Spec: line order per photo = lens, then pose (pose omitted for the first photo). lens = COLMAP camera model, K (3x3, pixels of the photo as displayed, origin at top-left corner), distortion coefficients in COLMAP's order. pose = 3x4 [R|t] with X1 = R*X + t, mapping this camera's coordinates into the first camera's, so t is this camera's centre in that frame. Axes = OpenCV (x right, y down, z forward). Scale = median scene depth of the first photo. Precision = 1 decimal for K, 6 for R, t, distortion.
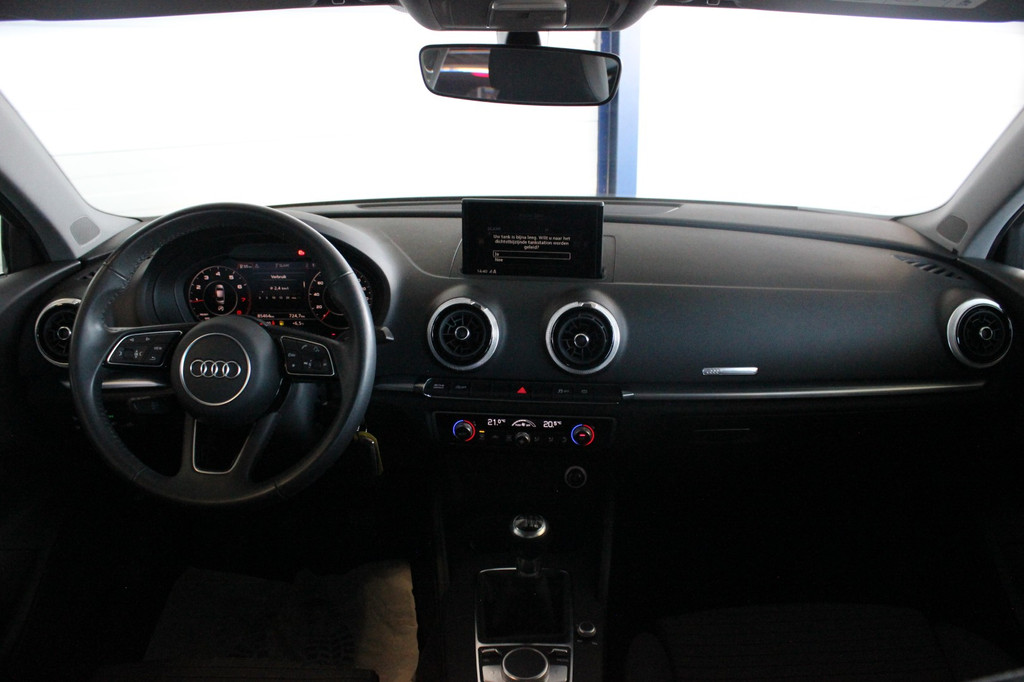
lens RADIAL K [[857.9, 0, 512.0], [0, 857.9, 341.0], [0, 0, 1]] dist [-0.155868, 0.128778]
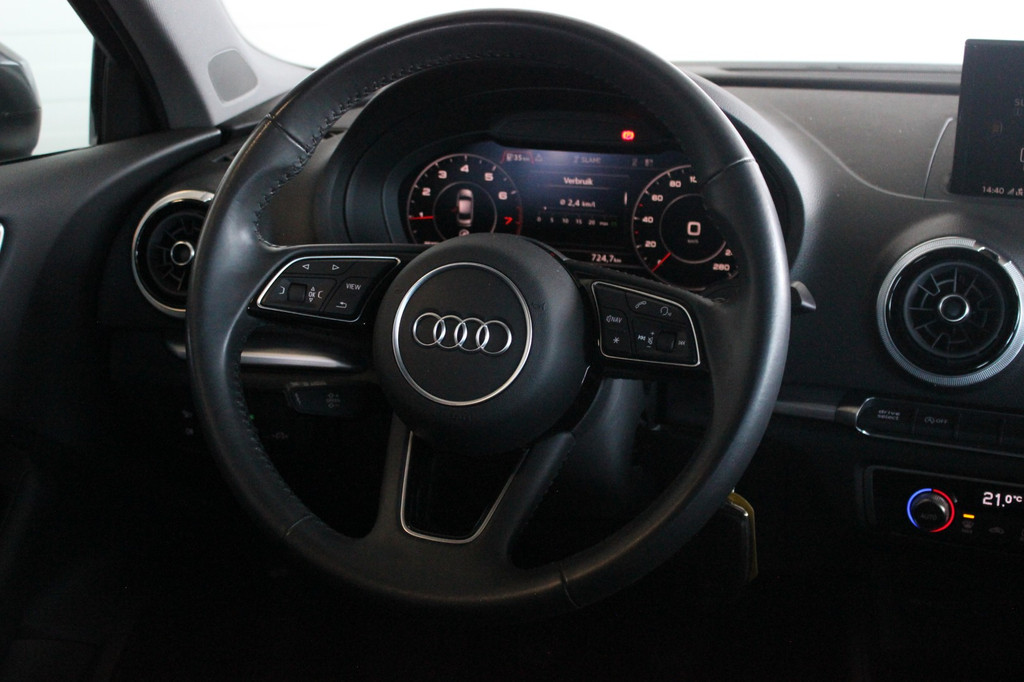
lens RADIAL K [[1425.6, 0, 512.0], [0, 1425.6, 341.0], [0, 0, 1]] dist [-0.084242, 0.050559]
pose [[0.962656, 0.080822, -0.258383, -0.088925], [-0.084837, 0.996385, -0.004408, 0.033301], [0.257092, 0.026164, 0.966033, 0.160807]]
